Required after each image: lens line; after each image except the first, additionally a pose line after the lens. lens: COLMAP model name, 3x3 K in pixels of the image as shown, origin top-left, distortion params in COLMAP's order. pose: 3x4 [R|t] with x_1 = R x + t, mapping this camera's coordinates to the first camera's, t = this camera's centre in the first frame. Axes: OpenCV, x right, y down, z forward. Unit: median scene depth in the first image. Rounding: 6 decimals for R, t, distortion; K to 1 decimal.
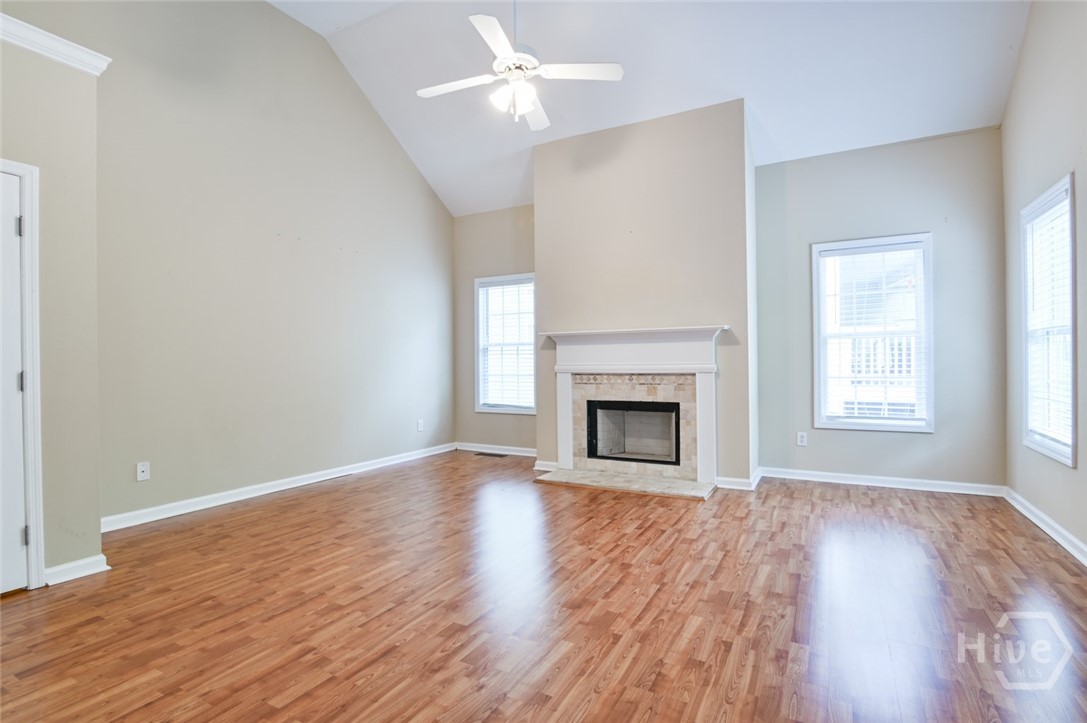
lens RADIAL K [[529.5, 0, 538.3], [0, 529.5, 369.1], [0, 0, 1]] dist [-0.020493, -0.001724]
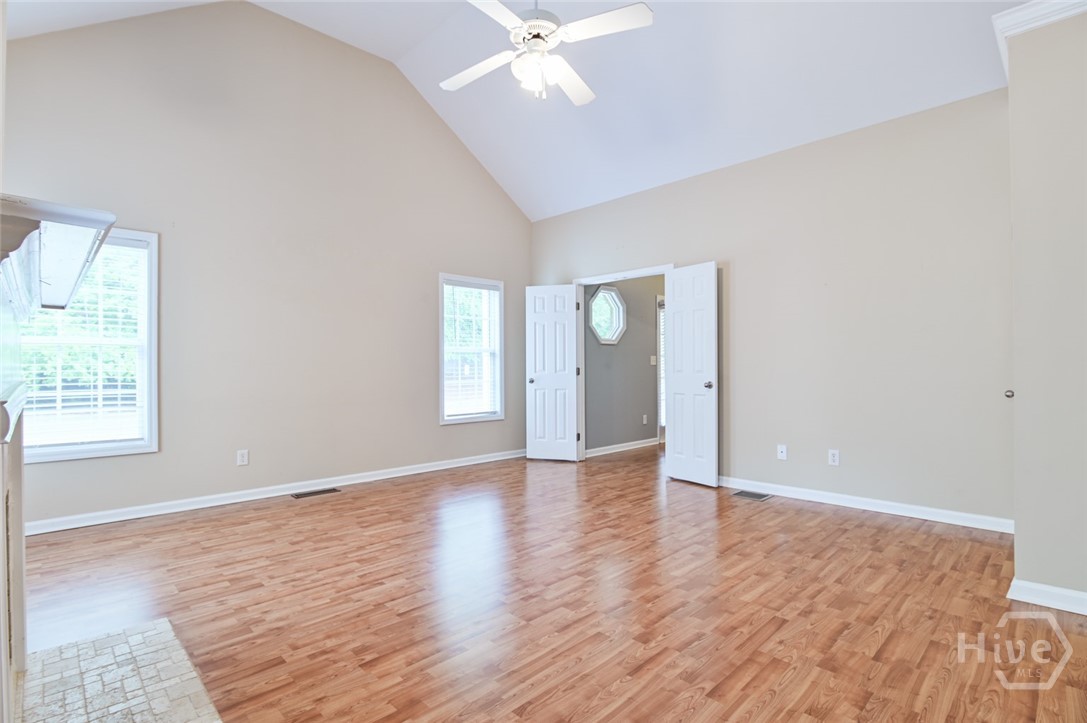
lens RADIAL K [[529.5, 0, 547.9], [0, 529.5, 364.7], [0, 0, 1]] dist [-0.020493, -0.001724]
pose [[-0.960489, 0.015946, 0.277861, -0.202197], [0.019838, 0.999740, 0.011199, -0.019639], [-0.277610, 0.016269, -0.960556, 1.251535]]
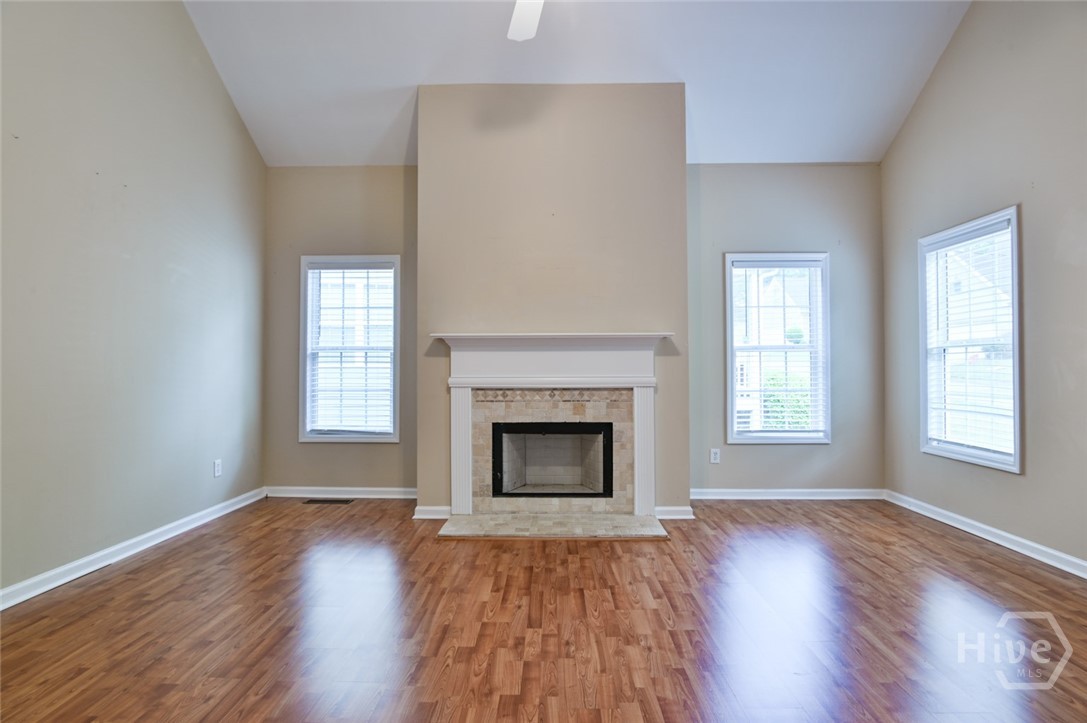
lens RADIAL K [[529.5, 0, 542.5], [0, 529.5, 370.1], [0, 0, 1]] dist [-0.020493, -0.001724]
pose [[0.884146, 0.009206, 0.467121, -0.229872], [-0.000812, 0.999835, -0.018168, -0.005098], [-0.467211, 0.015683, 0.884007, 0.306809]]
